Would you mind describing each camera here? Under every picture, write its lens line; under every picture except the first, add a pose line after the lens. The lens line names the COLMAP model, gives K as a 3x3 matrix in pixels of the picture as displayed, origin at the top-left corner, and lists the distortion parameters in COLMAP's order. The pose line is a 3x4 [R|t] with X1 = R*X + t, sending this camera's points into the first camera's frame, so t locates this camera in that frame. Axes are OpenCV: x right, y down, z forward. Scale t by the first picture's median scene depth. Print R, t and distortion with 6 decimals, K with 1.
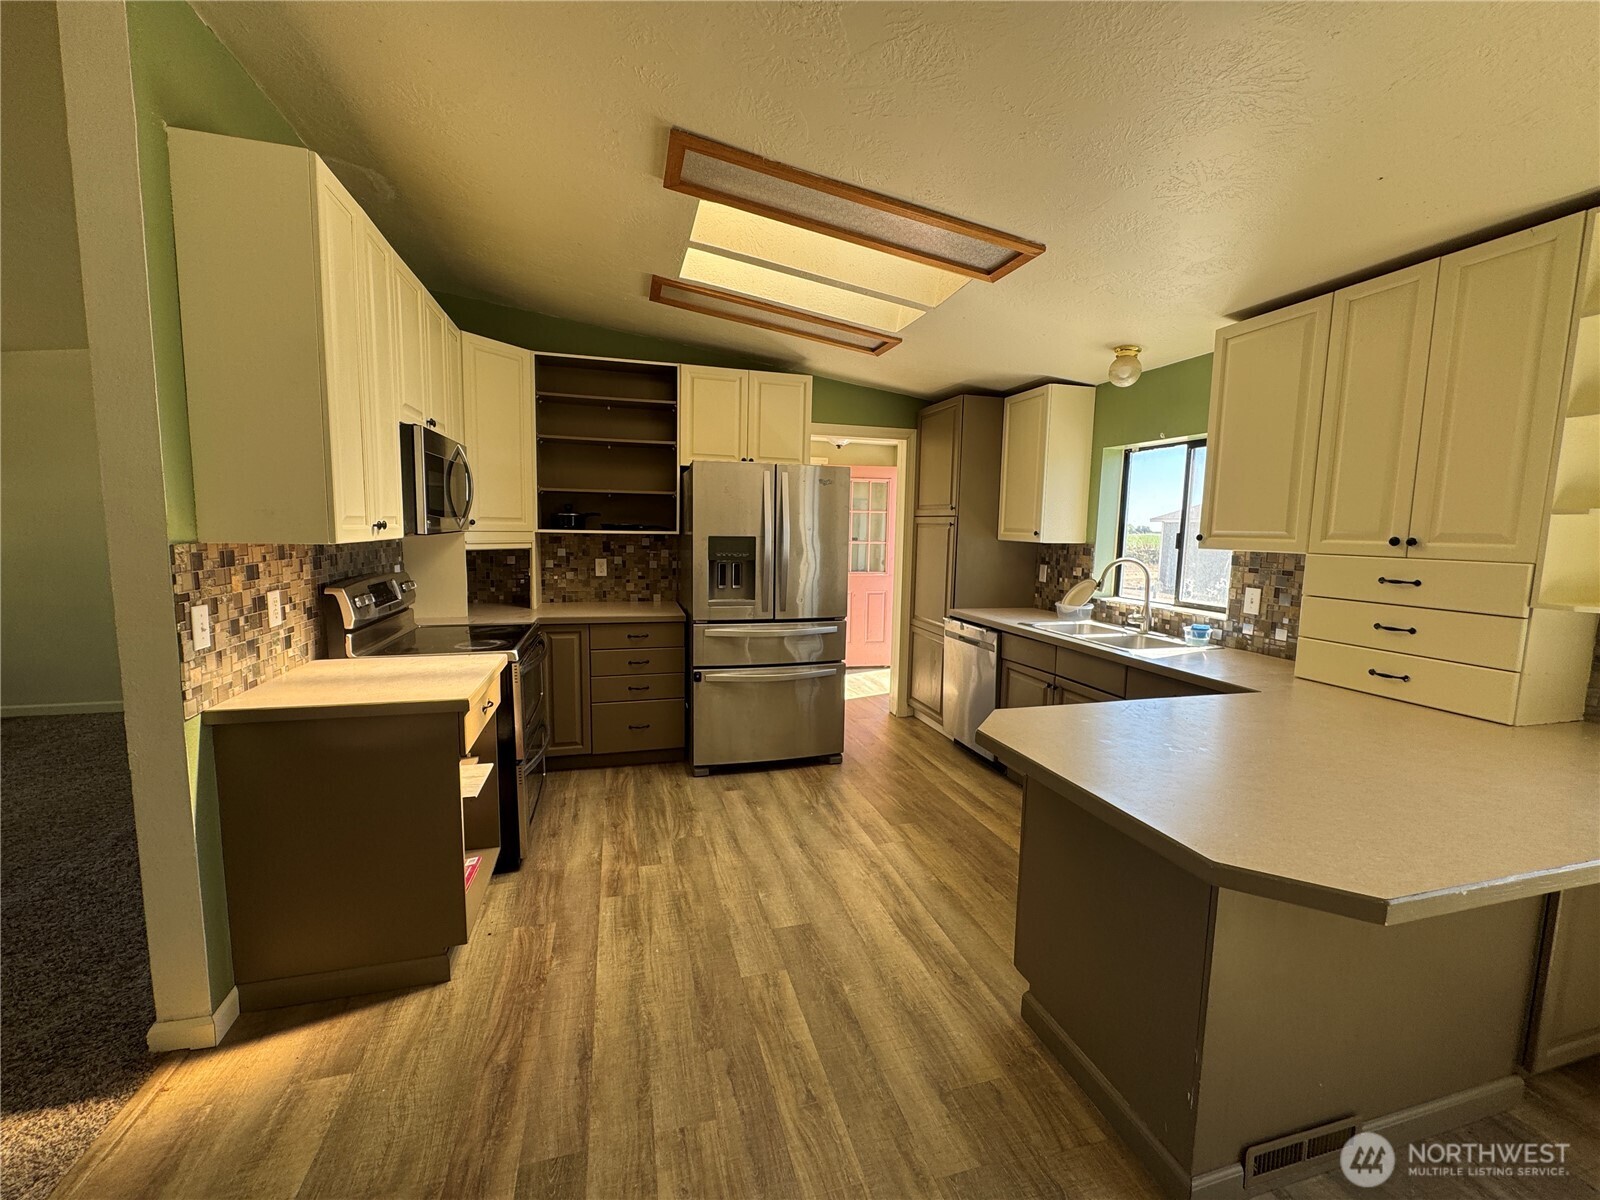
lens RADIAL K [[642.9, 0, 799.2], [0, 642.9, 597.0], [0, 0, 1]] dist [-0.002603, 0.000581]
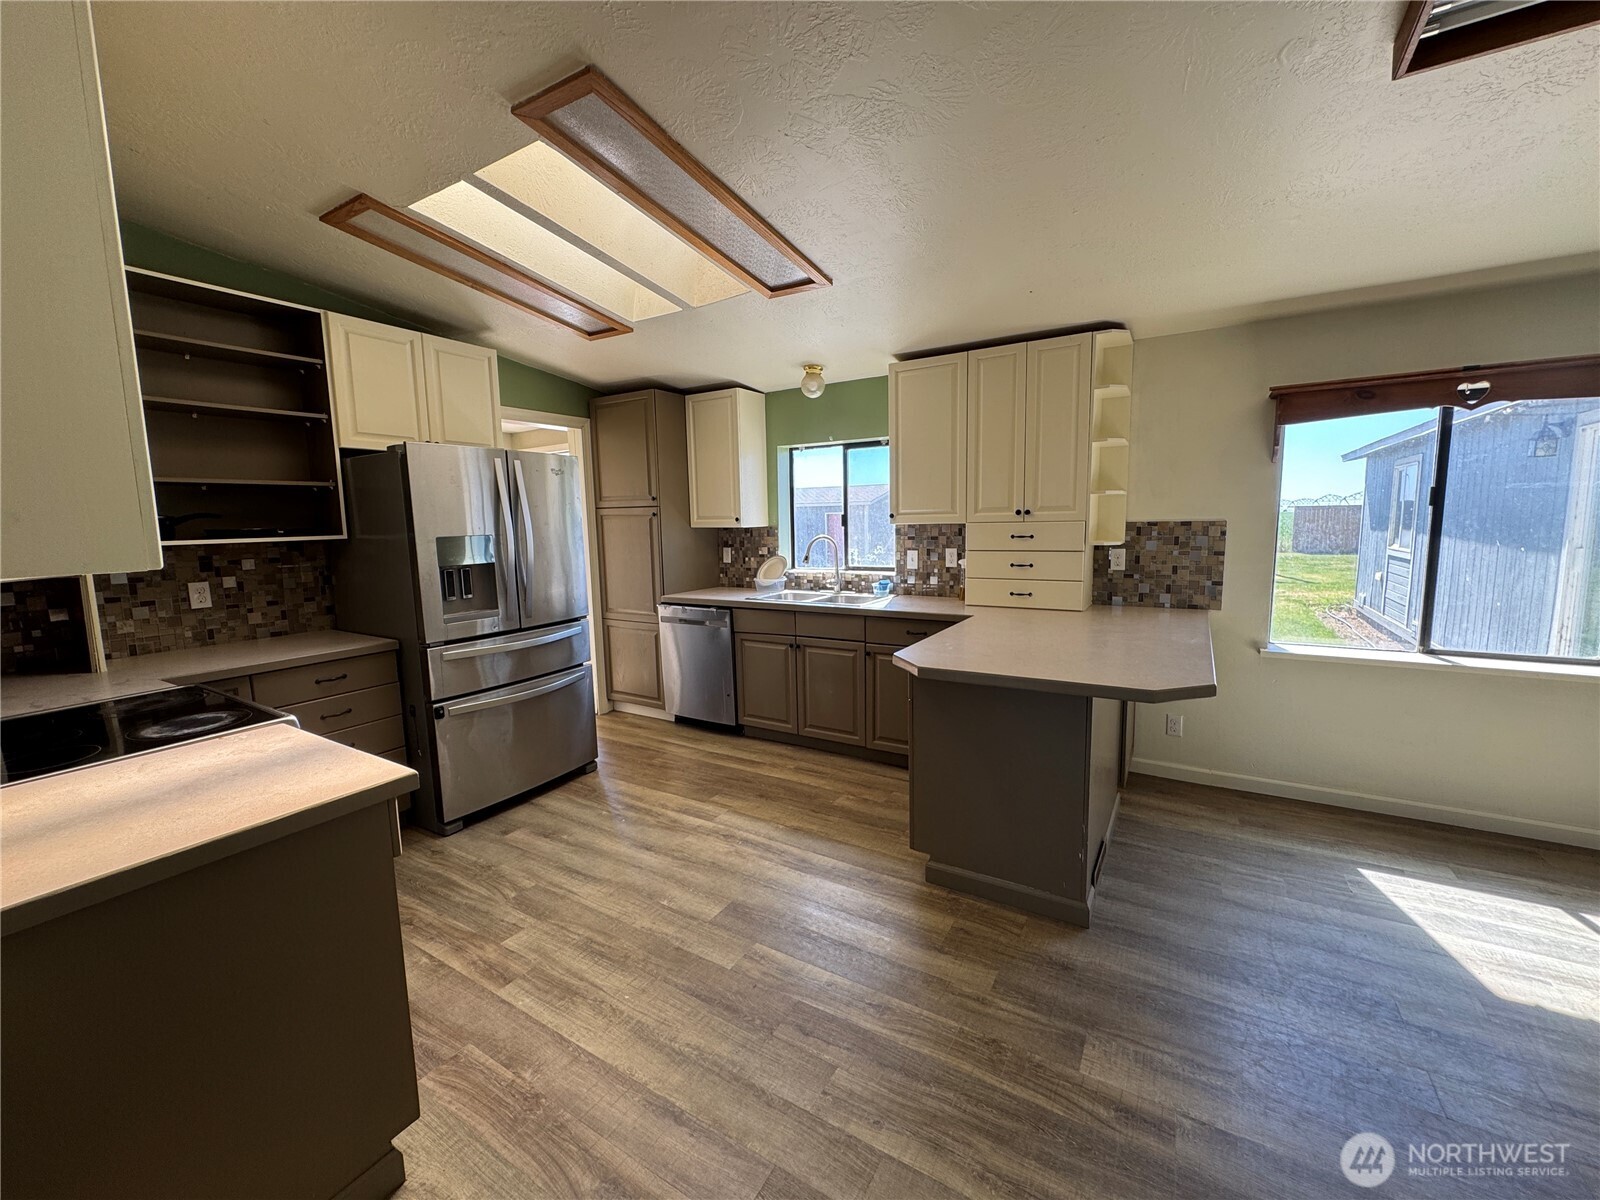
lens RADIAL K [[642.9, 0, 799.1], [0, 642.9, 597.4], [0, 0, 1]] dist [-0.002603, 0.000581]
pose [[0.732434, -0.118874, 0.670380, -0.377116], [0.110875, 0.992321, 0.054823, -0.014258], [-0.671749, 0.034175, 0.739990, 0.105131]]
